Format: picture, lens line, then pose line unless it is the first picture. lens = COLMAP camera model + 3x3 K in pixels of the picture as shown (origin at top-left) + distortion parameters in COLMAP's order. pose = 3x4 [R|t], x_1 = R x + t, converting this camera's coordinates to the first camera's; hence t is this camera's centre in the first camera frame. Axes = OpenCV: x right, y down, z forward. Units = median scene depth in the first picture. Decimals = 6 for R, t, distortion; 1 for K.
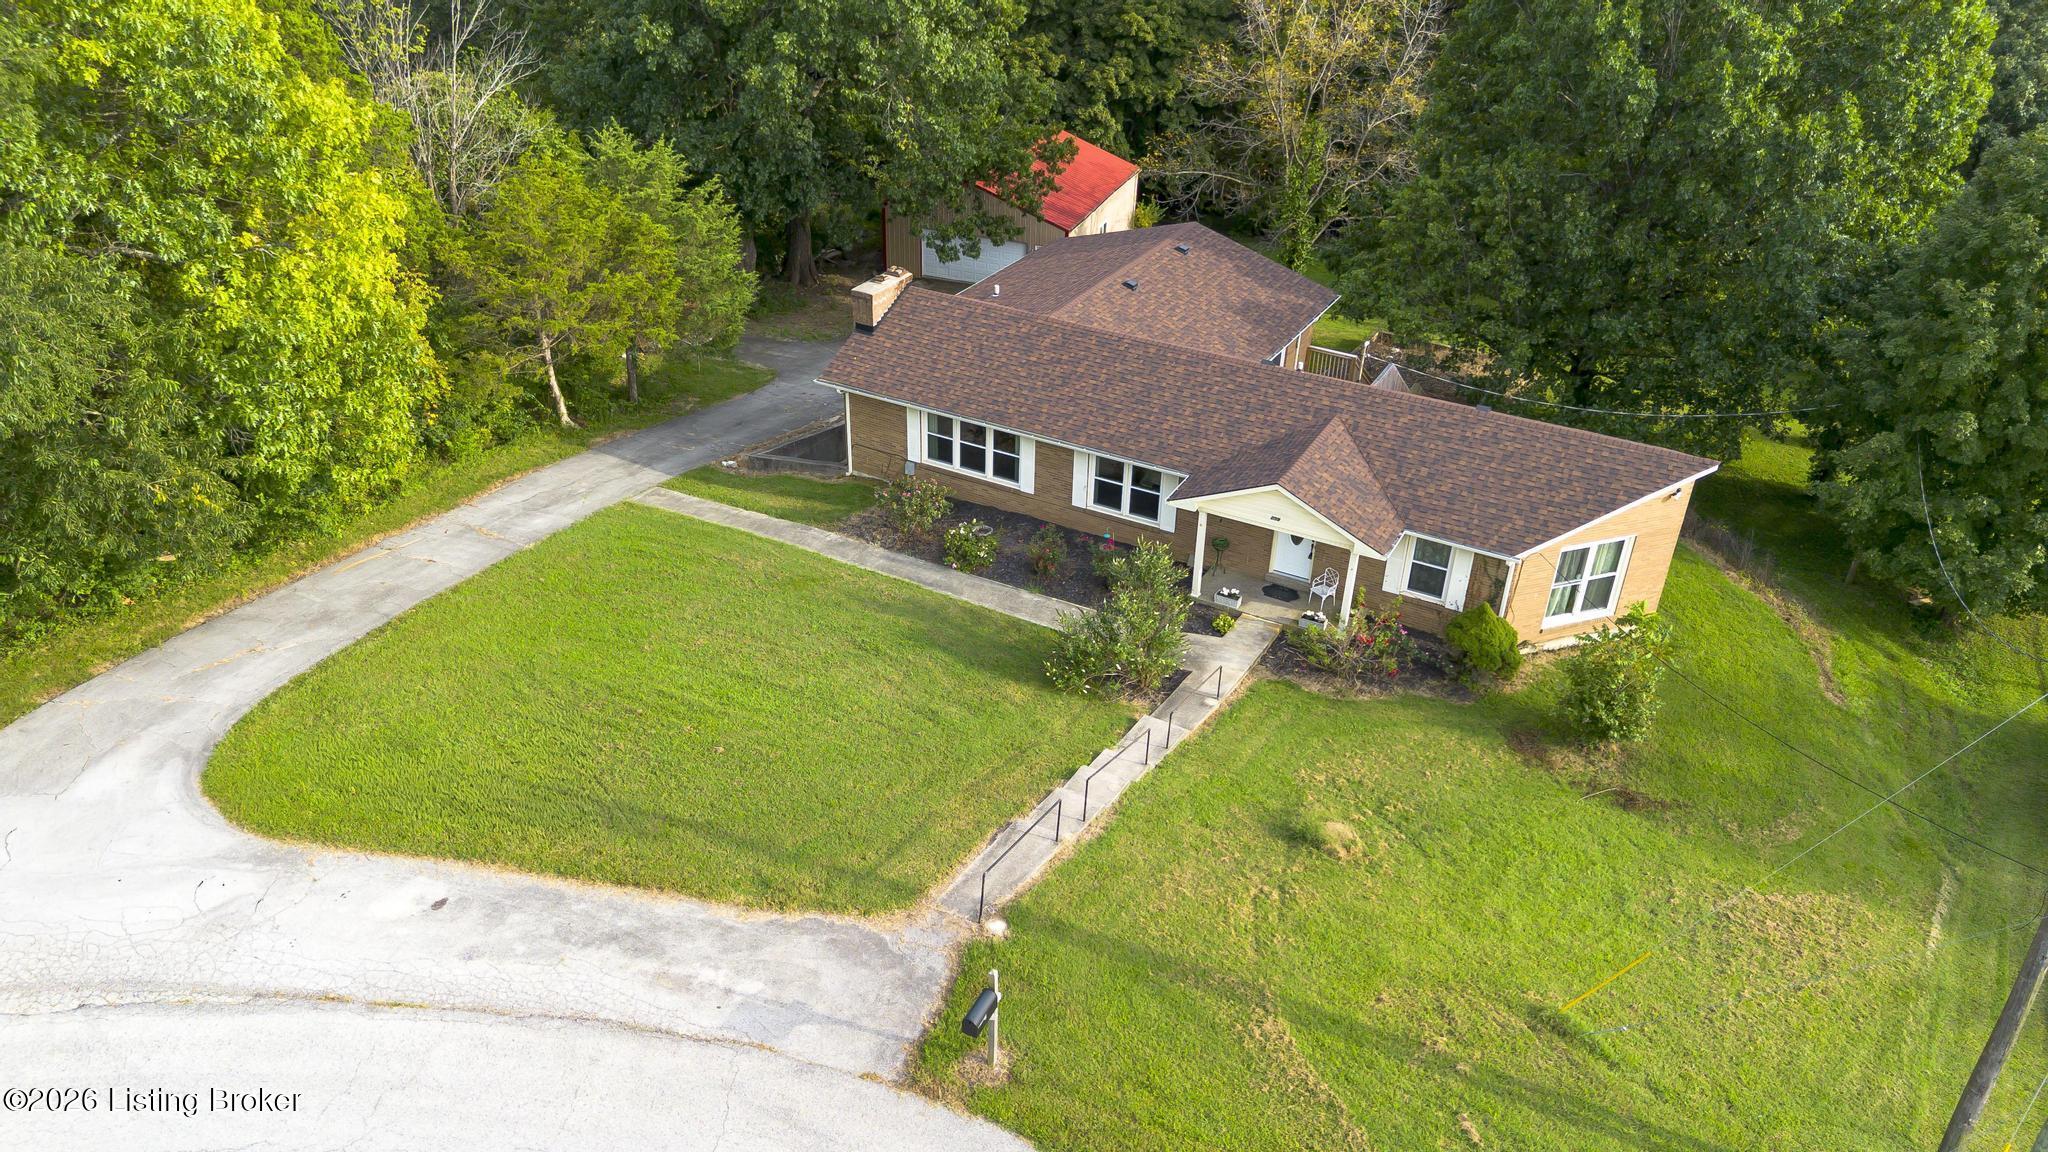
lens RADIAL K [[1450.0, 0, 1024.0], [0, 1450.0, 576.0], [0, 0, 1]] dist [0.130793, -0.448806]
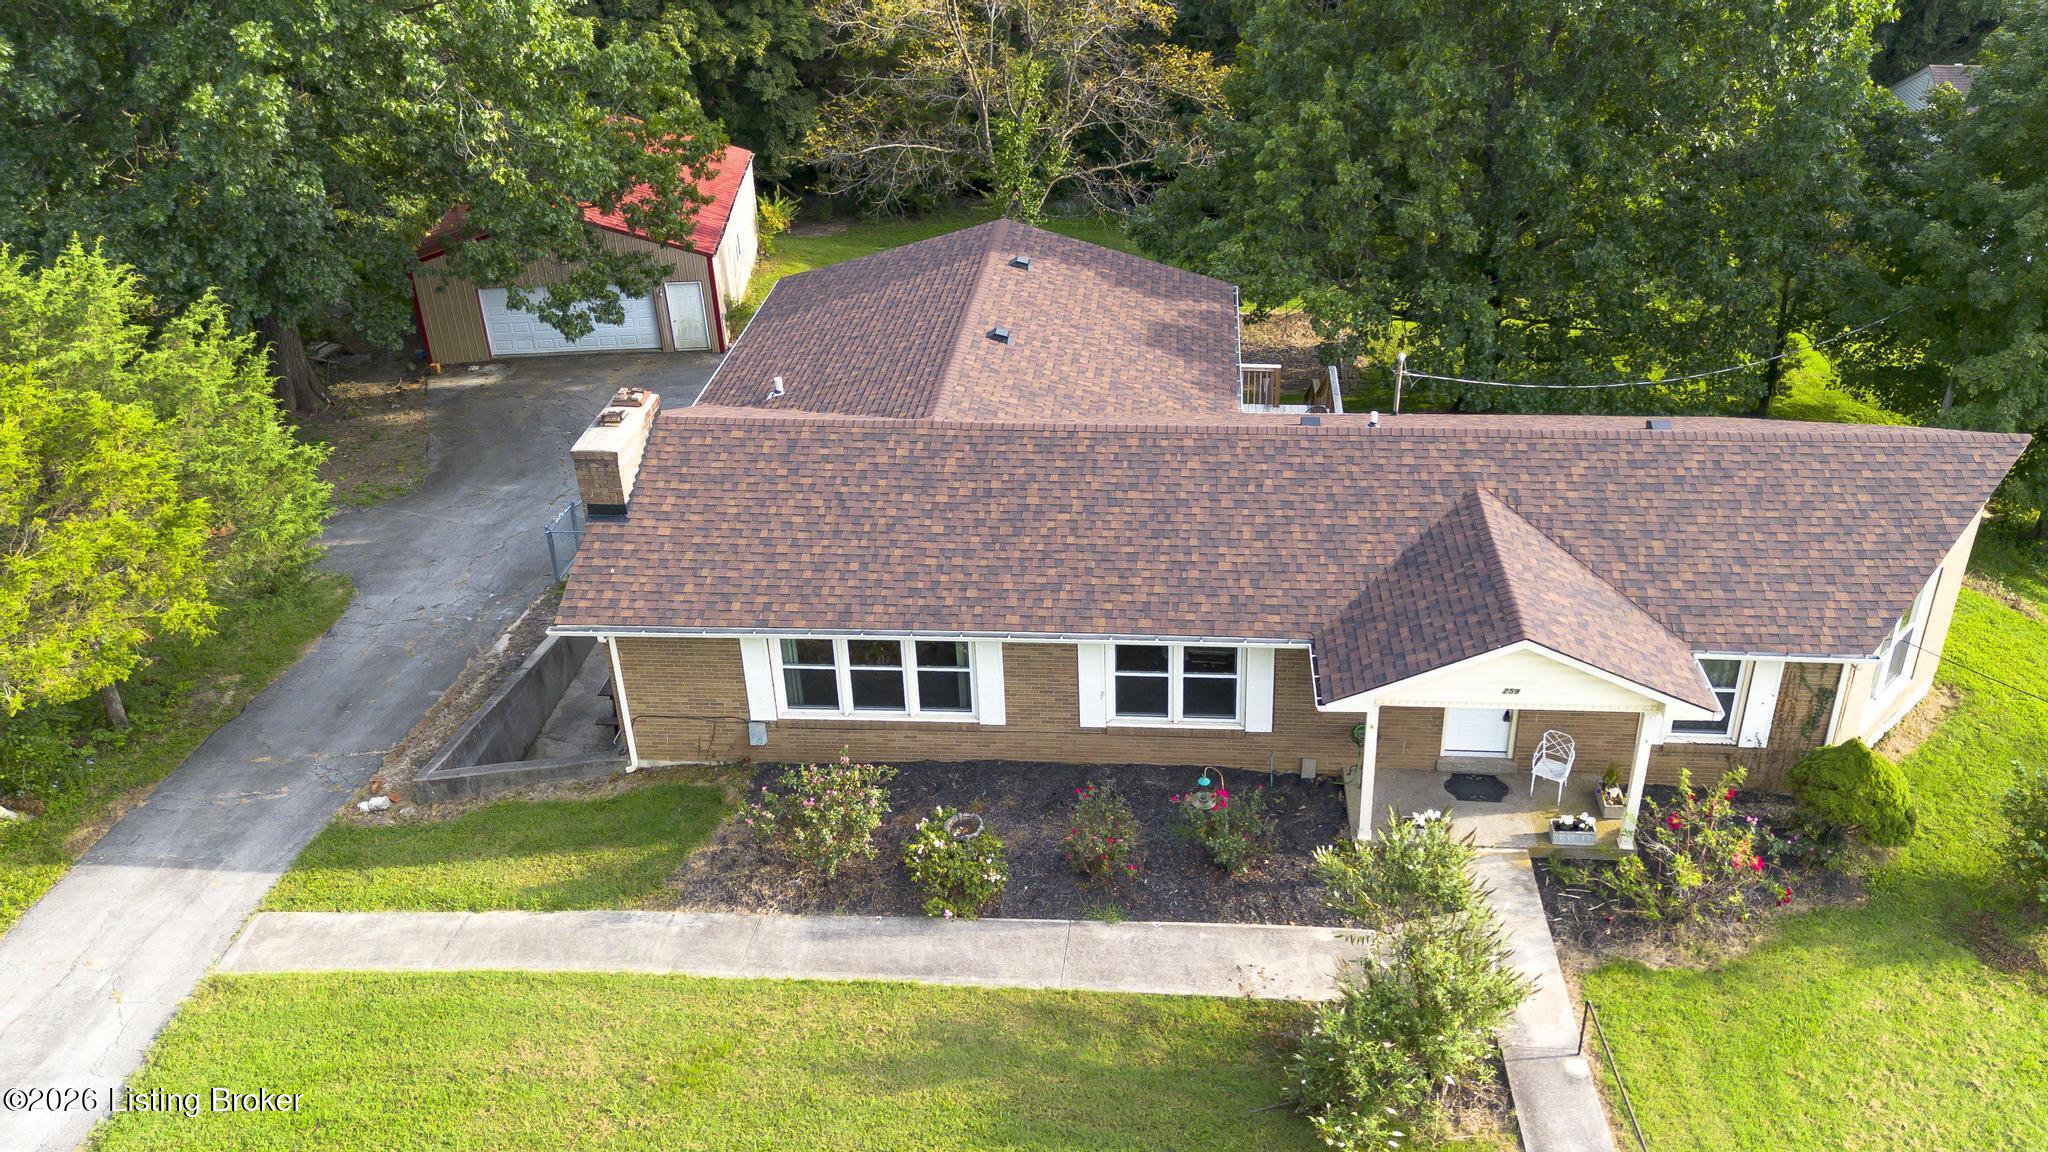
lens RADIAL K [[1495.5, 0, 1032.2], [0, 1495.5, 451.2], [0, 0, 1]] dist [0.080493, -0.117650]
pose [[0.899497, -0.231425, 0.370605, -0.164791], [0.250120, 0.968212, -0.002465, -0.144428], [-0.358253, 0.094913, 0.928787, 0.392213]]
